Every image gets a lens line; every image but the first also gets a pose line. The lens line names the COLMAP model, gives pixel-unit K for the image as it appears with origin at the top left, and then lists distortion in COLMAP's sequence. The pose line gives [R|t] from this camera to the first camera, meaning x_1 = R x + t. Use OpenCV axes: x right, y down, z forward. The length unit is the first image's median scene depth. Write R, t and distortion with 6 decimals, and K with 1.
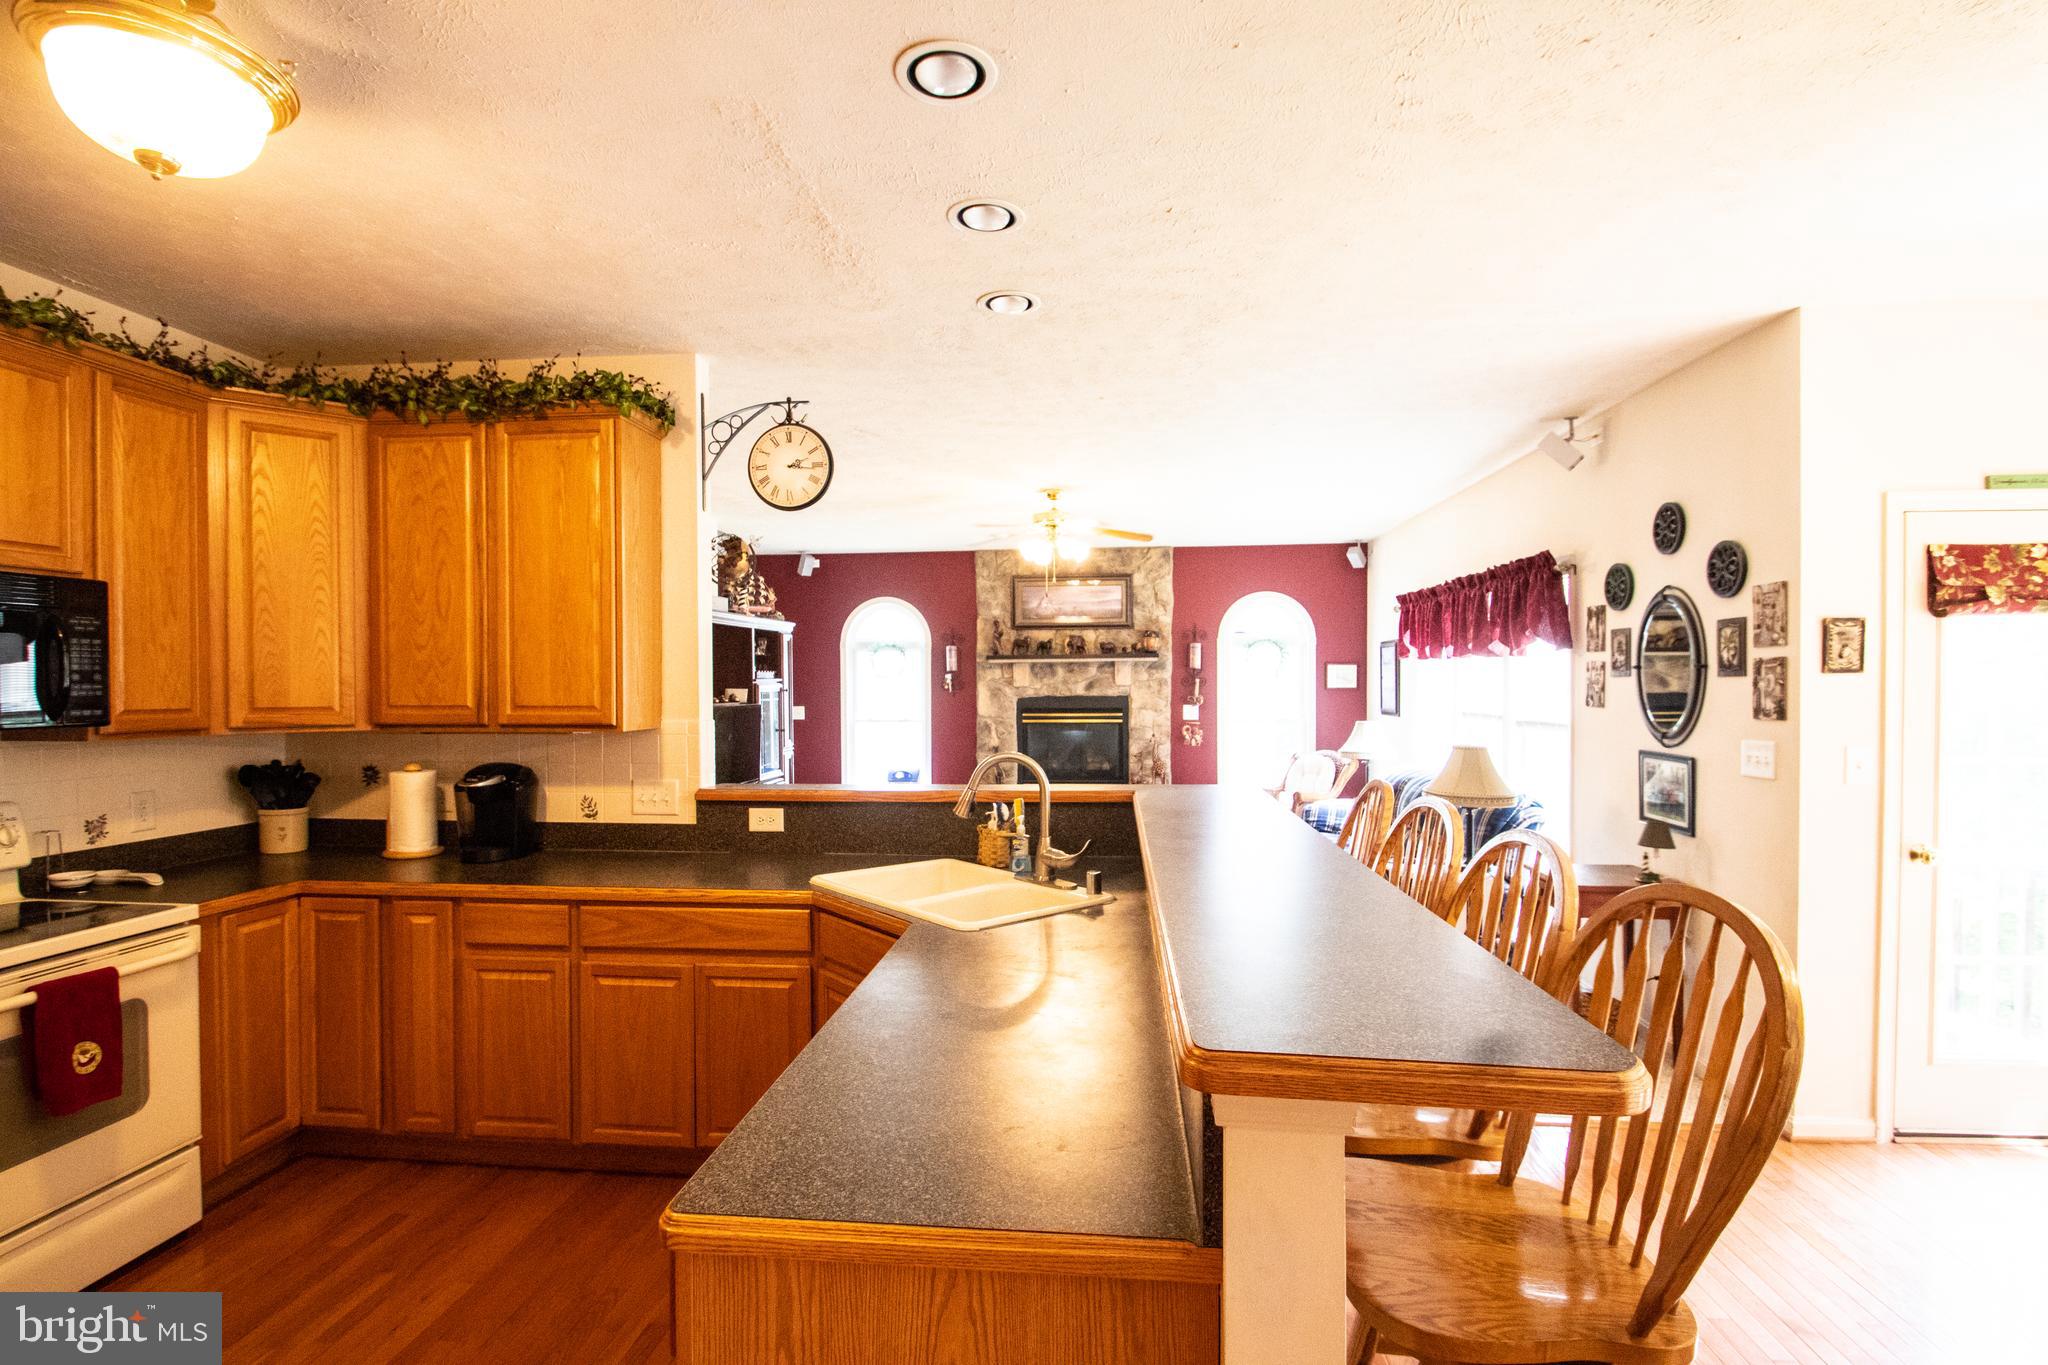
lens RADIAL K [[970.8, 0, 1011.2], [0, 970.8, 689.9], [0, 0, 1]] dist [-0.003327, 0.000018]
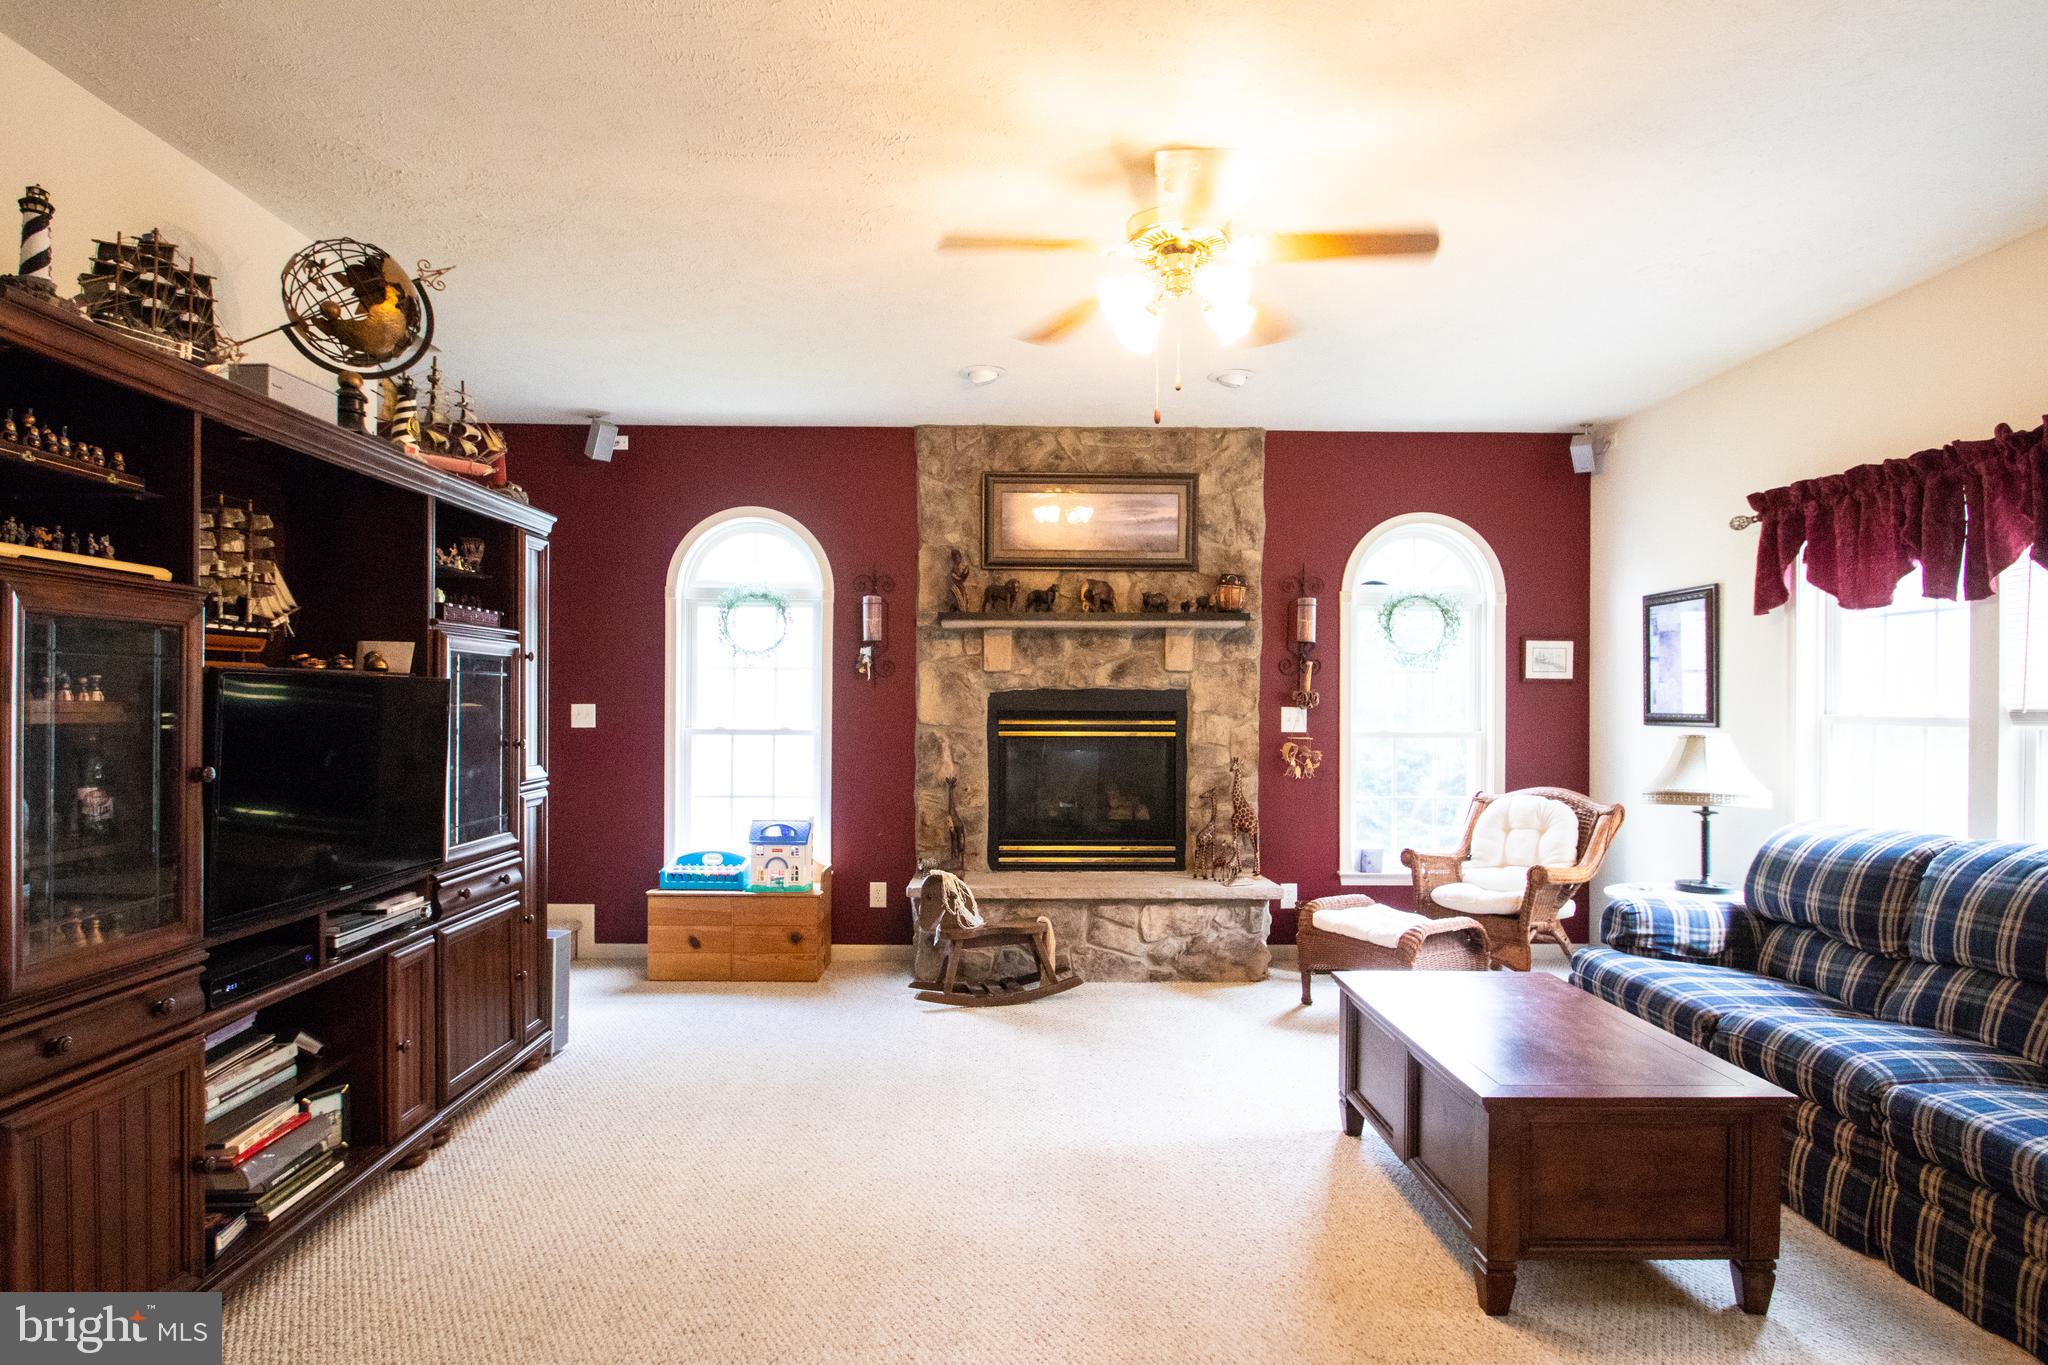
lens RADIAL K [[1074.7, 0, 1015.4], [0, 1074.7, 692.3], [0, 0, 1]] dist [0.000685, -0.005980]
pose [[0.992359, 0.011845, 0.122818, -0.055950], [-0.009555, 0.999770, -0.019216, 0.020702], [-0.123017, 0.017896, 0.992243, 0.392943]]
